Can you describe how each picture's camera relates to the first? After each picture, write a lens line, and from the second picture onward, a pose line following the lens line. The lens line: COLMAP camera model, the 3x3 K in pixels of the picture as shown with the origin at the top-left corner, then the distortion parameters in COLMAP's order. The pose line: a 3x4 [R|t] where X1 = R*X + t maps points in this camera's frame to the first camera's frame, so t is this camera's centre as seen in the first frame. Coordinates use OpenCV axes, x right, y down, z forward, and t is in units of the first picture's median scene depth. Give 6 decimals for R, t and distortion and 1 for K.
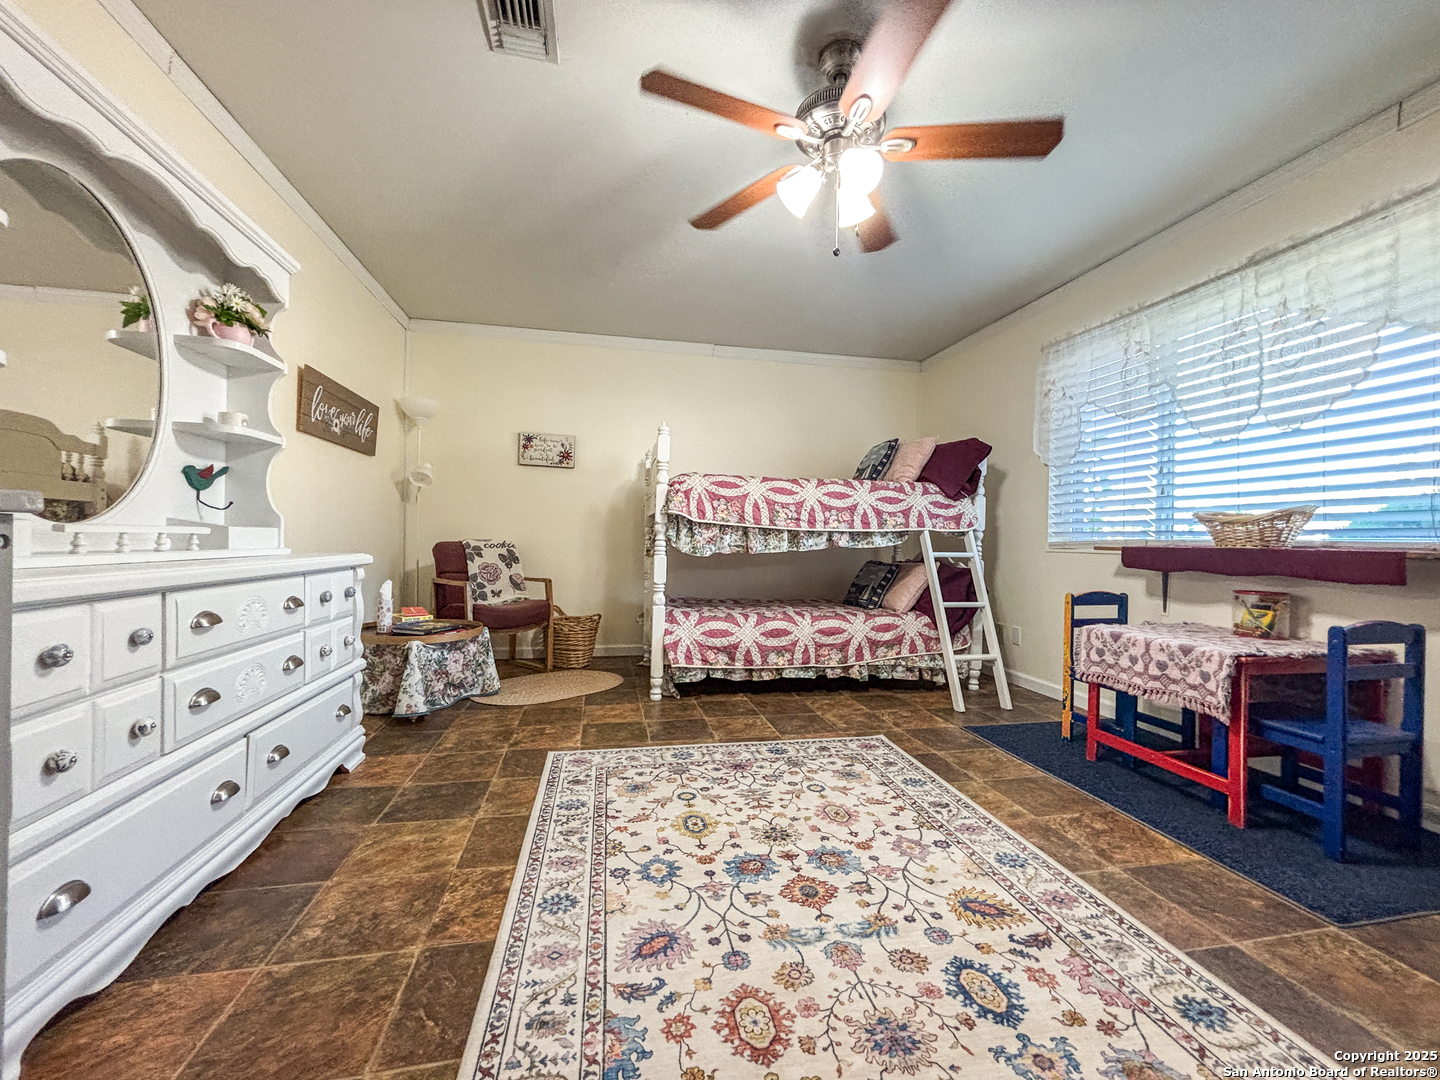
lens RADIAL K [[577.4, 0, 720.0], [0, 577.4, 540.0], [0, 0, 1]] dist [-0.000563, -0.000272]
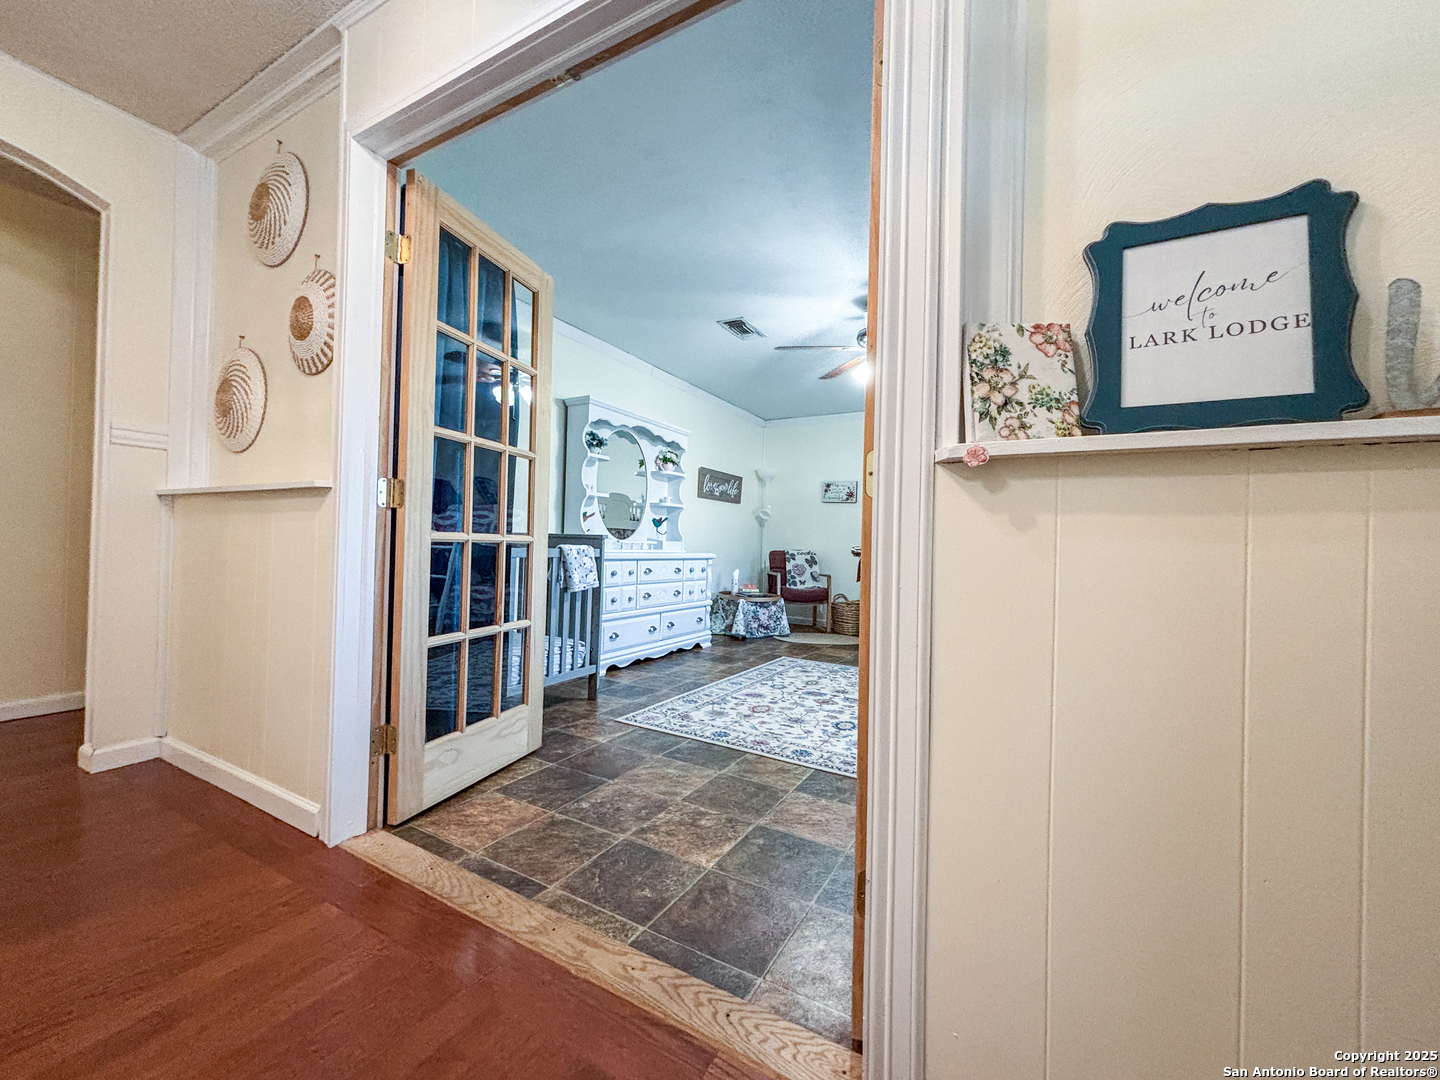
lens RADIAL K [[577.4, 0, 720.0], [0, 577.4, 540.0], [0, 0, 1]] dist [-0.000563, -0.000272]
pose [[0.749422, 0.001060, -0.662092, 0.999757], [-0.019498, 0.999600, -0.020470, 0.019038], [0.661805, 0.028250, 0.749143, -0.741427]]
